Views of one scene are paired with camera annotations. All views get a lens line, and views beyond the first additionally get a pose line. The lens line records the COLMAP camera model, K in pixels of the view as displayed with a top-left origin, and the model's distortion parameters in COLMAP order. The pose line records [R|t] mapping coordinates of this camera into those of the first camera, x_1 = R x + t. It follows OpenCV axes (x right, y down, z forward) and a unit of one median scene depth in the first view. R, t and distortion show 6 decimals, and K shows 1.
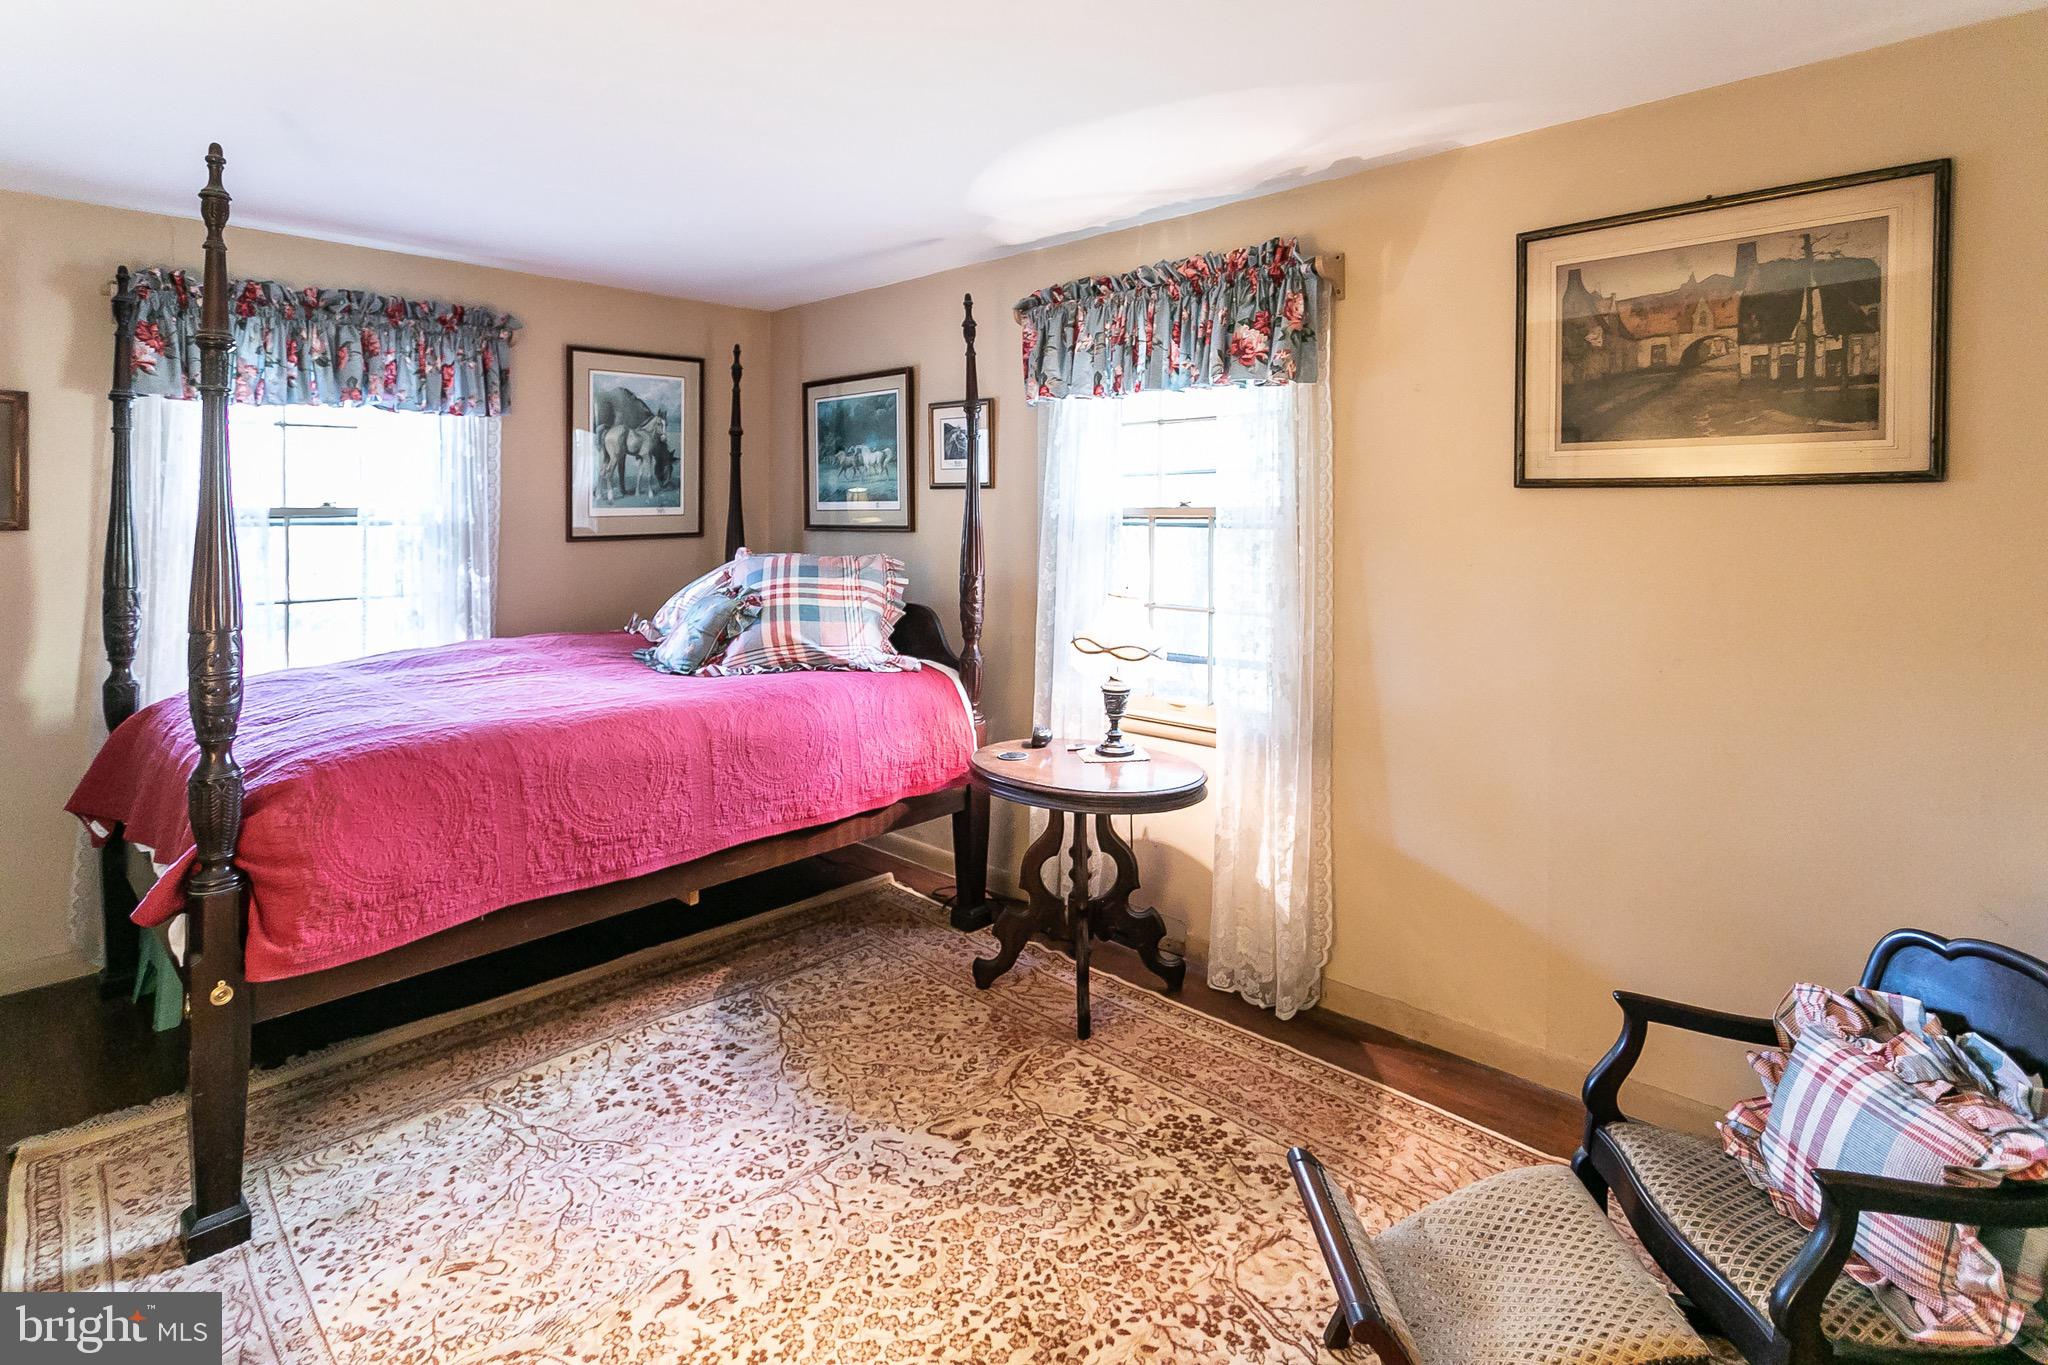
lens RADIAL K [[1028.5, 0, 1024.0], [0, 1028.5, 682.5], [0, 0, 1]] dist [0.002103, -0.000175]
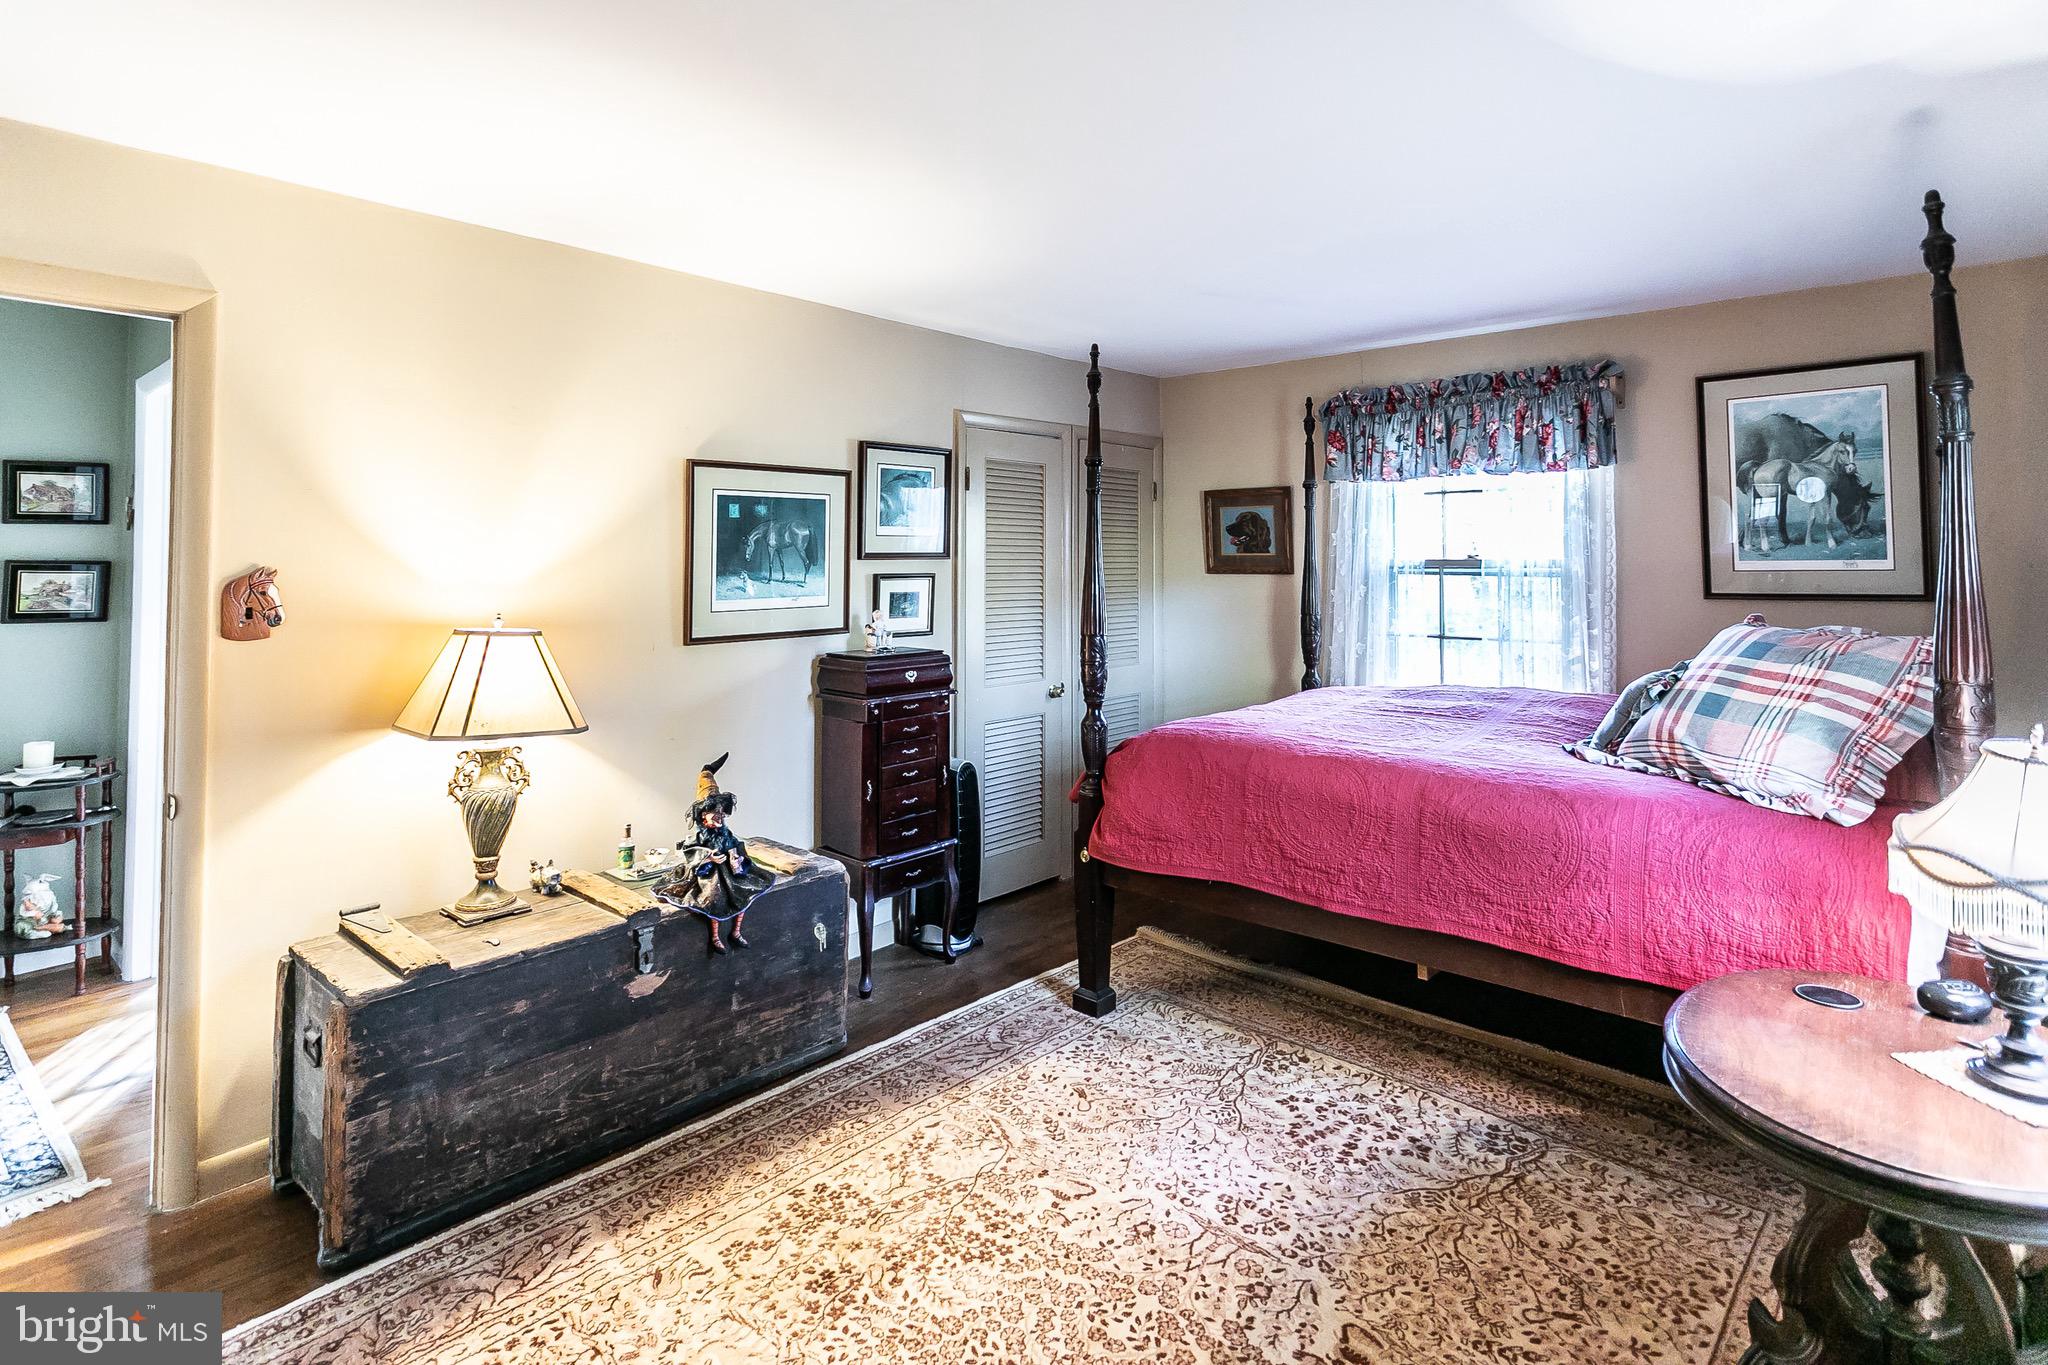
lens RADIAL K [[1009.4, 0, 1024.0], [0, 1009.4, 682.5], [0, 0, 1]] dist [0.000327, 0.000194]
pose [[0.033254, 0.121802, -0.991997, 0.507906], [-0.166828, 0.979298, 0.114650, -0.088225], [0.985425, 0.161681, 0.052886, 0.505760]]
